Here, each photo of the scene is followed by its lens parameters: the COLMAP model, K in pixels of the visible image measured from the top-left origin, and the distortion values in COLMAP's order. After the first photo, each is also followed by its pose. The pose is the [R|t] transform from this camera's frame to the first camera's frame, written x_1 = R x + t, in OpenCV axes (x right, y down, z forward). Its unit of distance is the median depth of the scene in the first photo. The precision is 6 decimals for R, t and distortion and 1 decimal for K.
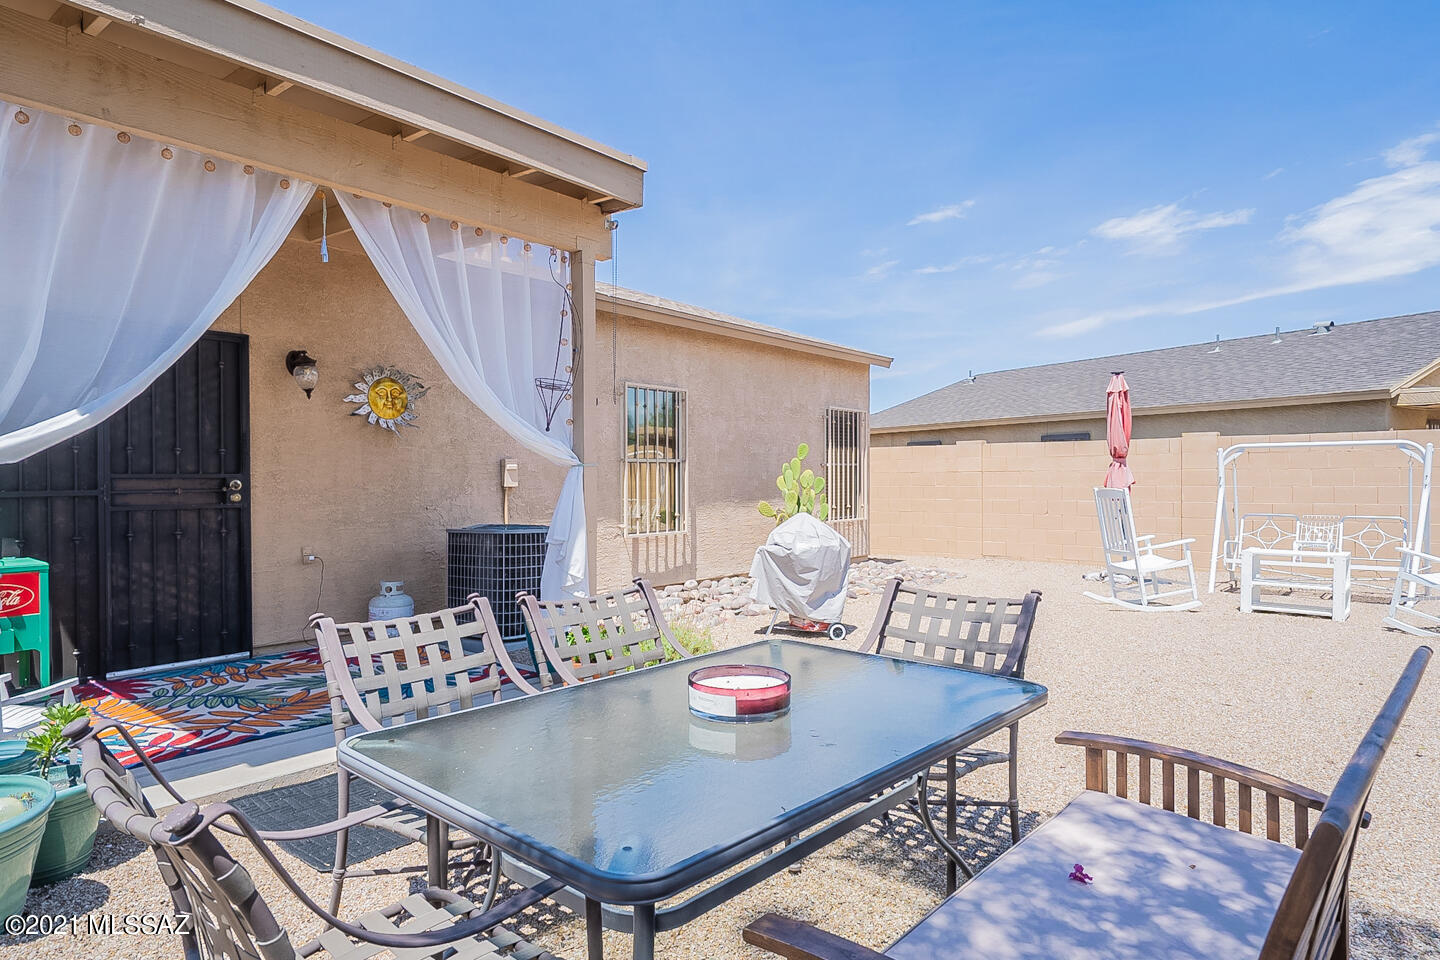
lens RADIAL K [[835.6, 0, 697.6], [0, 835.6, 483.1], [0, 0, 1]] dist [-0.001027, 0.002836]
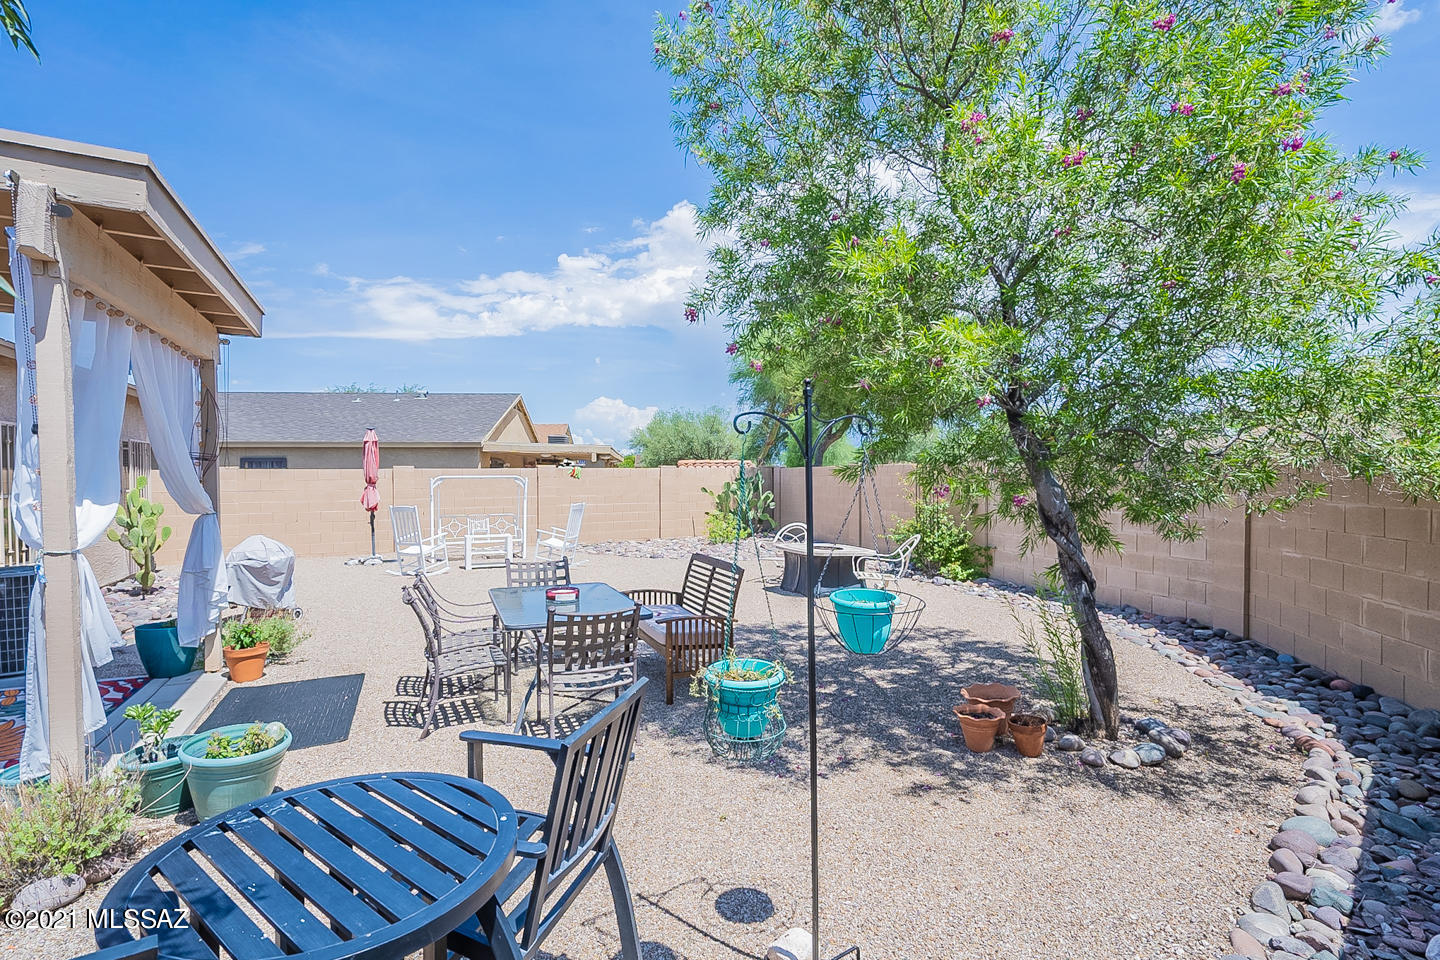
lens RADIAL K [[720.6, 0, 715.6], [0, 720.6, 506.3], [0, 0, 1]] dist [0.039526, 0.000356]
pose [[0.433895, -0.041607, 0.900002, -0.857932], [0.010762, 0.999101, 0.041000, -0.071429], [-0.900899, -0.008104, 0.433953, -0.273263]]
